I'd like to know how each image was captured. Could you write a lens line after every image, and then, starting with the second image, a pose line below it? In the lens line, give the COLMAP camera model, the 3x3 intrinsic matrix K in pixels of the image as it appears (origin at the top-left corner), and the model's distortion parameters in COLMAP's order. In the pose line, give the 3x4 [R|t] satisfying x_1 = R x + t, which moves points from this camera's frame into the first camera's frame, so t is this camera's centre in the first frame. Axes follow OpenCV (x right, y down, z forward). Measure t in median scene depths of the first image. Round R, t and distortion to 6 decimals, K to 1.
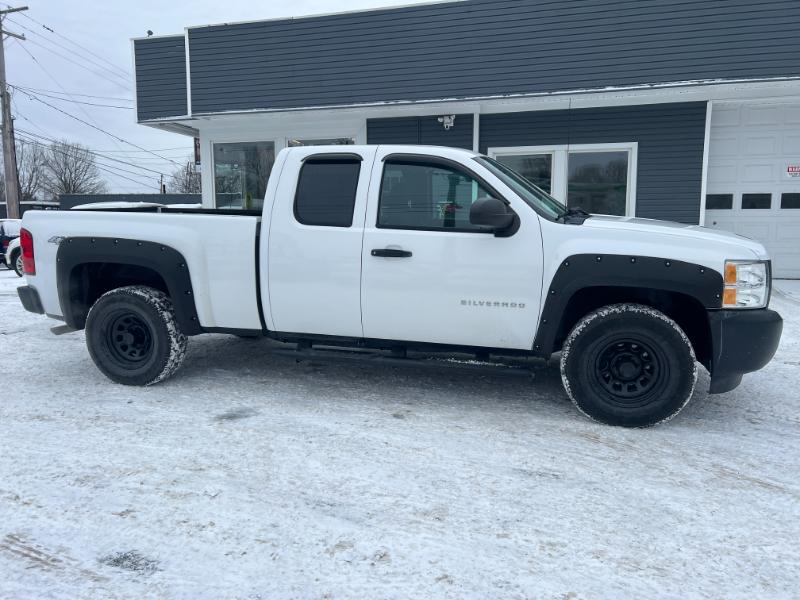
lens RADIAL K [[598.4, 0, 406.5], [0, 598.4, 297.0], [0, 0, 1]] dist [0.054305, -0.060372]
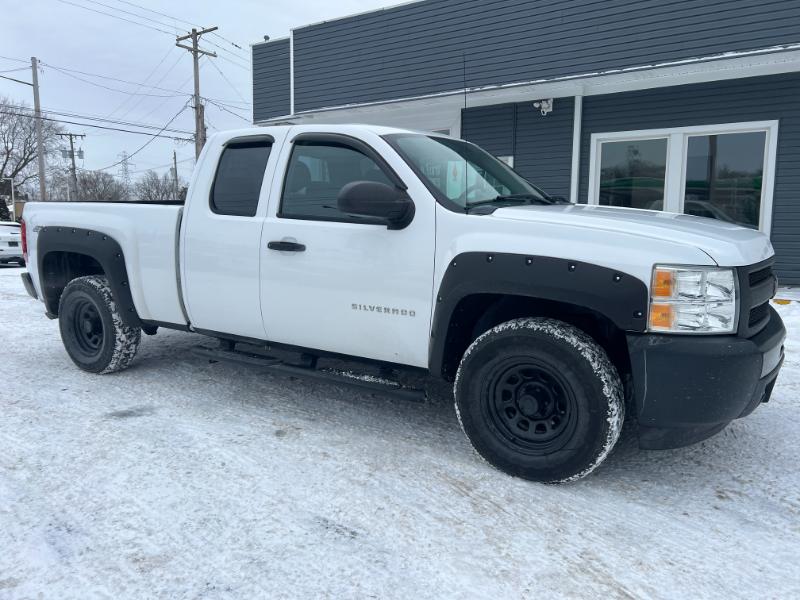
lens RADIAL K [[598.4, 0, 406.0], [0, 598.4, 298.0], [0, 0, 1]] dist [0.054305, -0.060372]
pose [[0.954518, 0.043548, -0.294954, 0.414969], [-0.042789, 0.999043, 0.009029, -0.013520], [0.295065, 0.004003, 0.955469, 0.217682]]
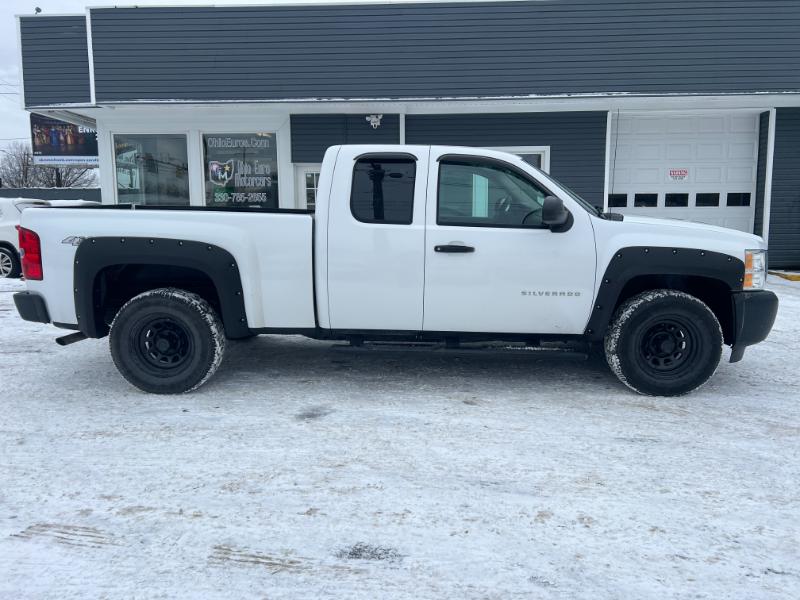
lens RADIAL K [[598.4, 0, 405.5], [0, 598.4, 296.3], [0, 0, 1]] dist [0.054305, -0.060372]
pose [[0.970834, -0.034375, 0.237277, -0.371893], [0.033530, 0.999409, 0.007596, -0.000952], [-0.237398, 0.000582, 0.971412, -0.002861]]
